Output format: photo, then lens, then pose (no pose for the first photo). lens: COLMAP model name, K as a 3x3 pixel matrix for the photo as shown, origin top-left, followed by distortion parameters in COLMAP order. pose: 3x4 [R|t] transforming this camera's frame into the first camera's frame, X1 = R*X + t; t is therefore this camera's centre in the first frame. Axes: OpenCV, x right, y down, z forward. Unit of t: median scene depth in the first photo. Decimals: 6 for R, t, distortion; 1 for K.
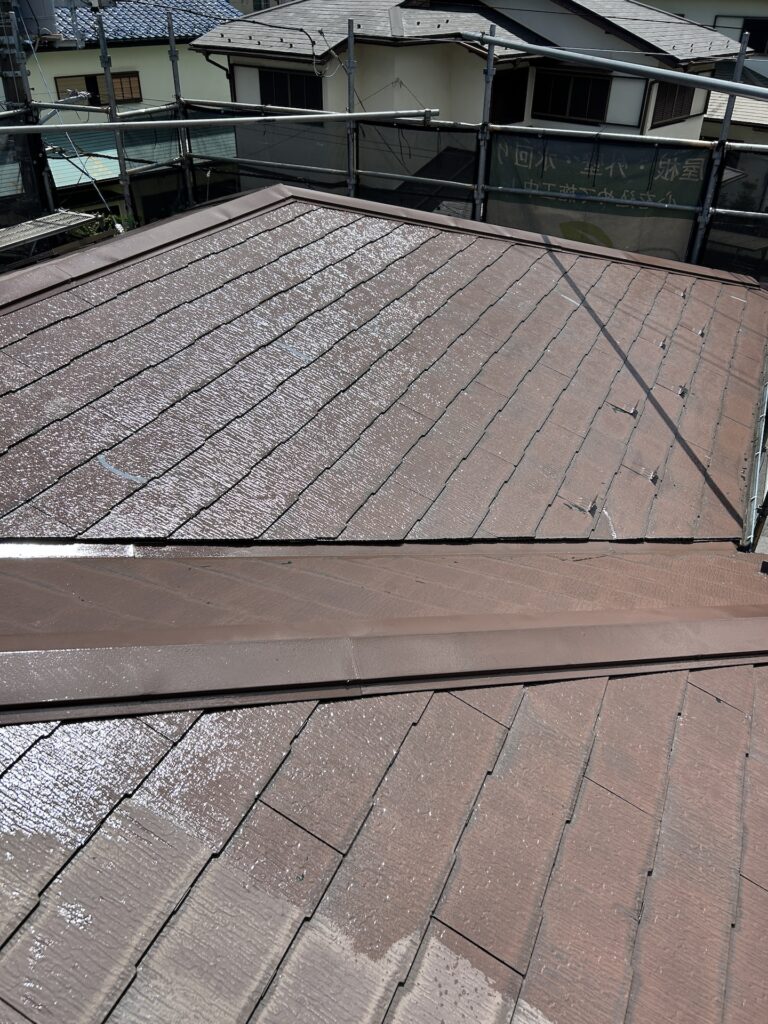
lens RADIAL K [[766.2, 0, 384.0], [0, 766.2, 512.0], [0, 0, 1]] dist [0.052231, -0.064590]
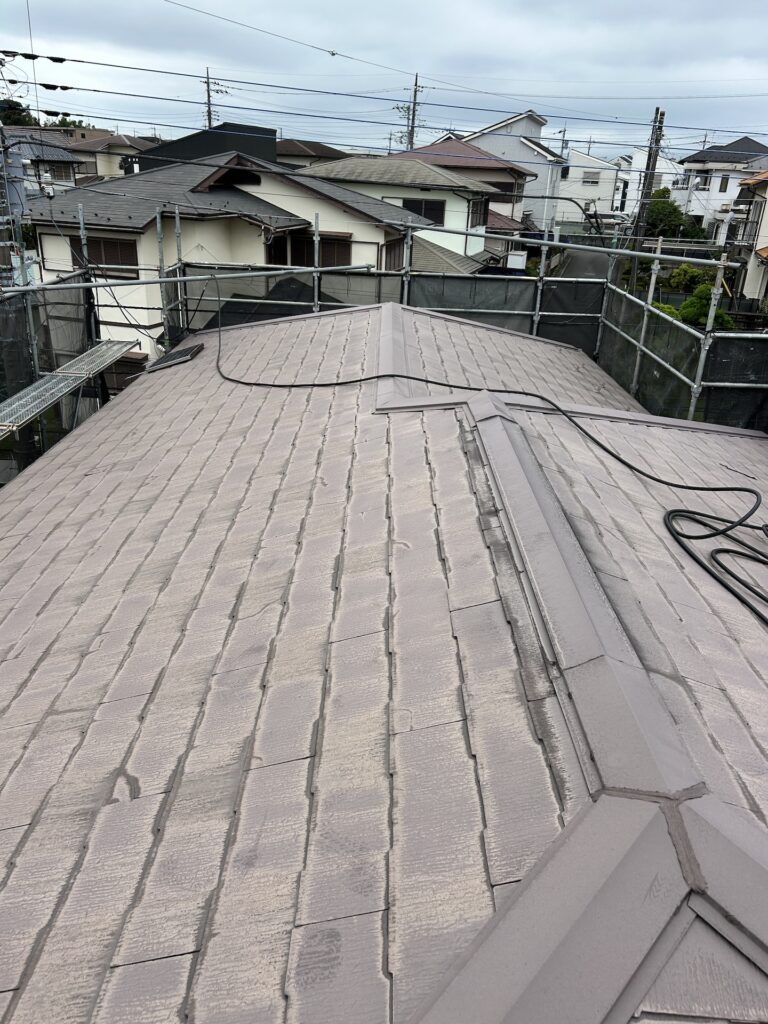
lens RADIAL K [[766.2, 0, 384.0], [0, 766.2, 512.0], [0, 0, 1]] dist [0.052231, -0.064590]
pose [[0.909148, -0.145321, 0.390297, -0.632908], [0.209873, 0.969319, -0.127960, 0.197901], [-0.359727, 0.198247, 0.911754, -0.383569]]
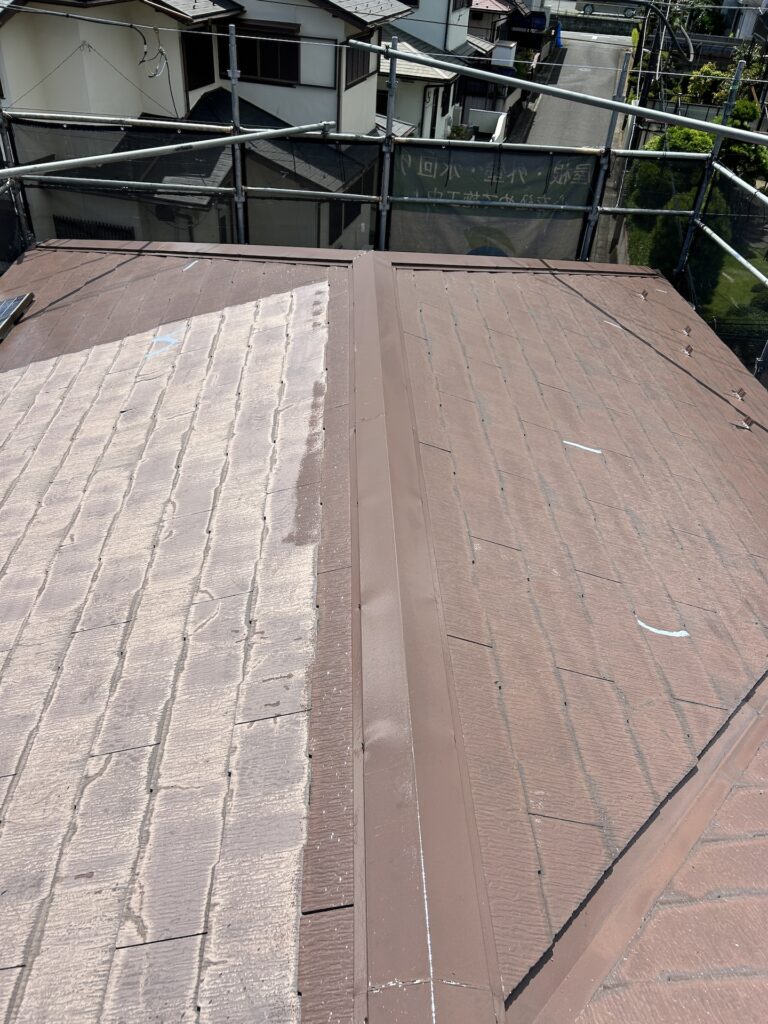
lens RADIAL K [[768.2, 0, 377.5], [0, 768.2, 515.9], [0, 0, 1]] dist [0.045330, -0.058629]
pose [[0.891147, -0.239882, 0.385116, -0.383062], [0.211771, 0.970585, 0.114530, -0.145512], [-0.401261, -0.020507, 0.915734, 0.084851]]
